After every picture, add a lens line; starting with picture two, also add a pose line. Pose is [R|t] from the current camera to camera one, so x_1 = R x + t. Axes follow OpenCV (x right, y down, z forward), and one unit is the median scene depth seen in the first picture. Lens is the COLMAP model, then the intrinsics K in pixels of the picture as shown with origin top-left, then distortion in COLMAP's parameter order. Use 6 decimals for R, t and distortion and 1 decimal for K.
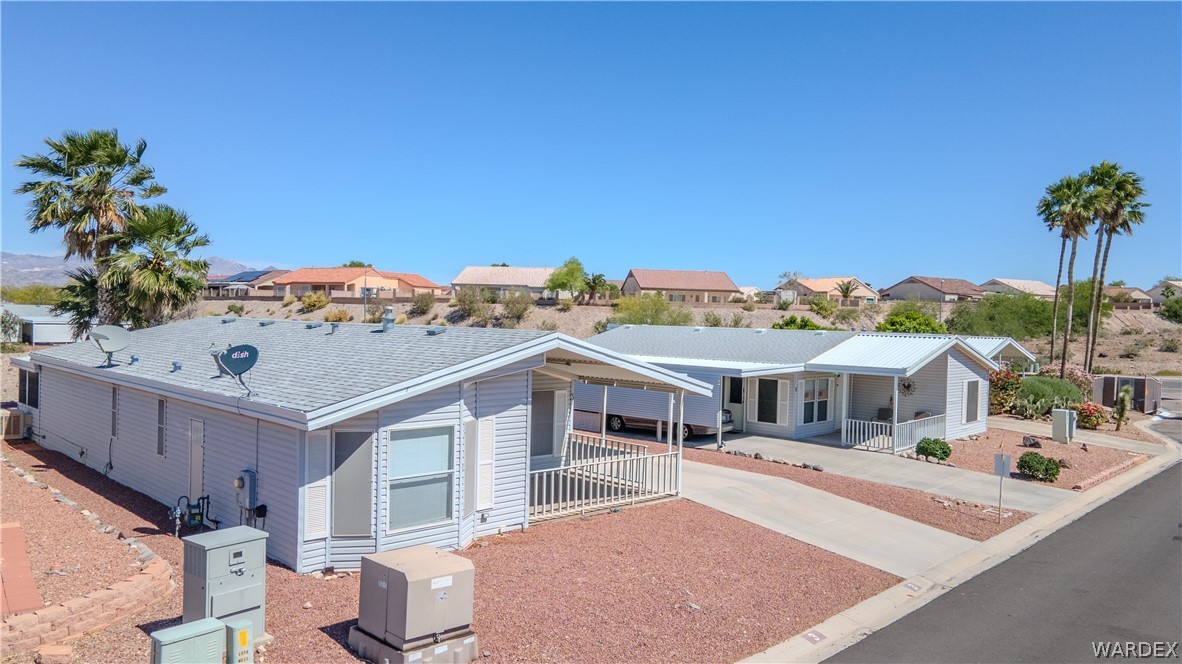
lens RADIAL K [[865.2, 0, 588.3], [0, 865.2, 311.4], [0, 0, 1]] dist [0.040276, -0.000541]
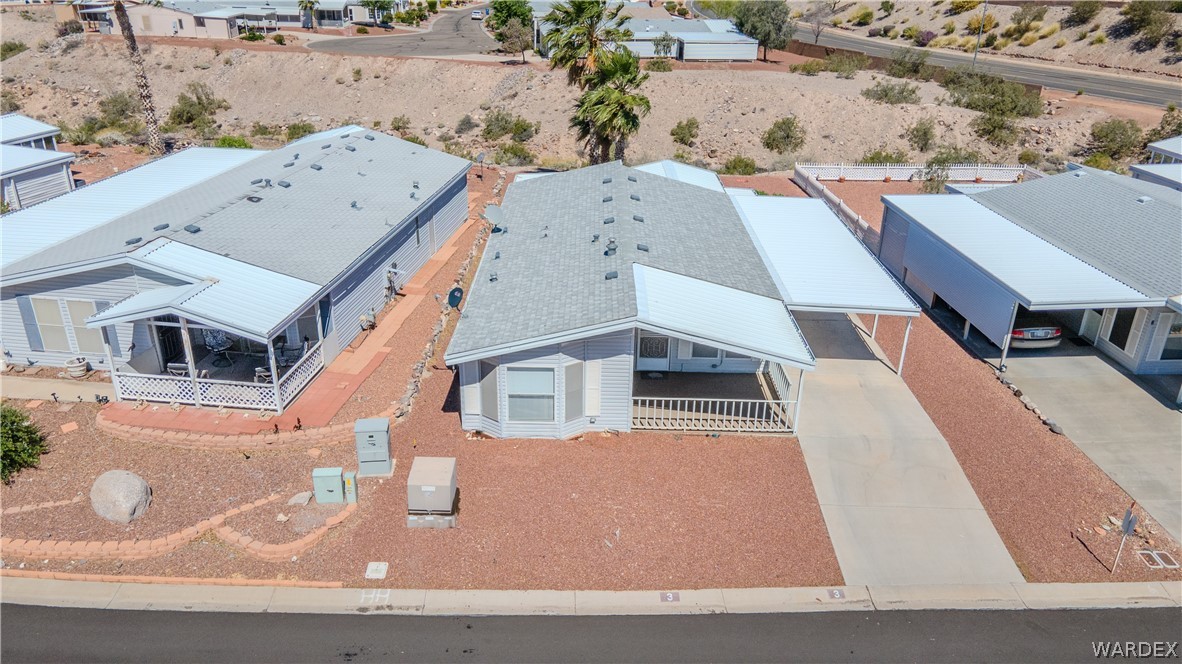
lens RADIAL K [[865.2, 0, 588.3], [0, 865.2, 311.4], [0, 0, 1]] dist [0.040276, -0.000541]
pose [[0.716683, 0.257146, -0.648260, 0.788790], [0.004917, 0.927654, 0.373408, -0.490034], [0.697382, -0.270803, 0.663570, 0.061620]]
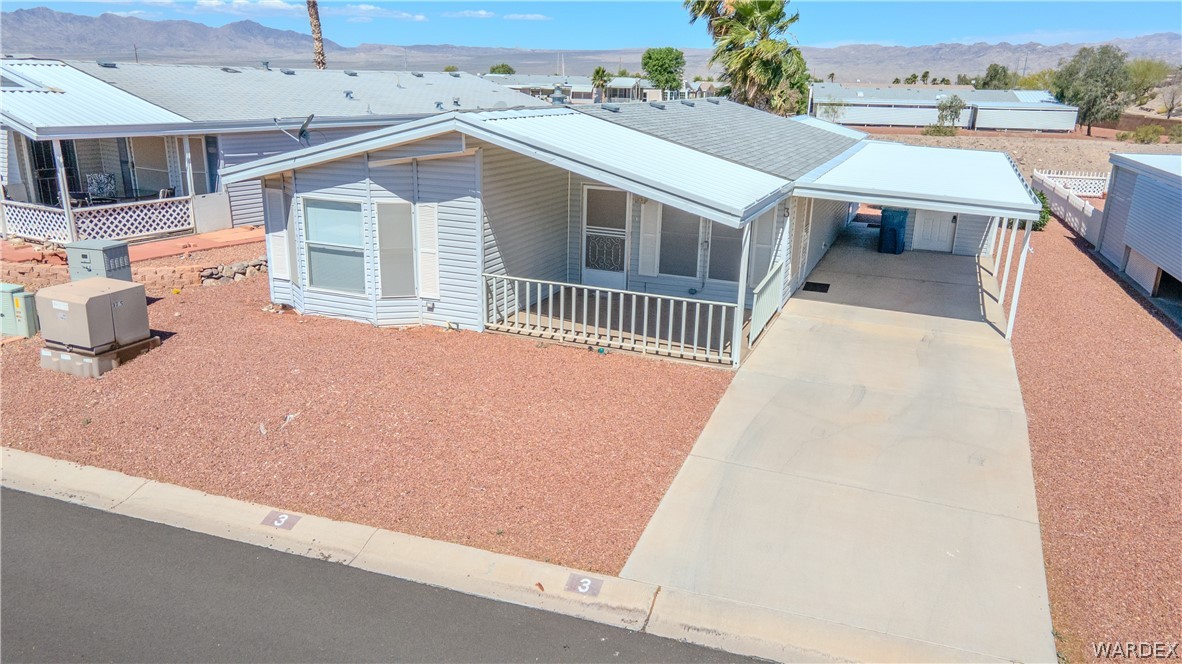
lens RADIAL K [[866.2, 0, 591.0], [0, 866.2, 332.0], [0, 0, 1]] dist [-0.023531, 0.118539]
pose [[0.410017, 0.245916, -0.878300, 0.806606], [-0.010947, 0.964224, 0.264863, 0.007679], [0.912012, -0.098984, 0.398040, 0.777819]]
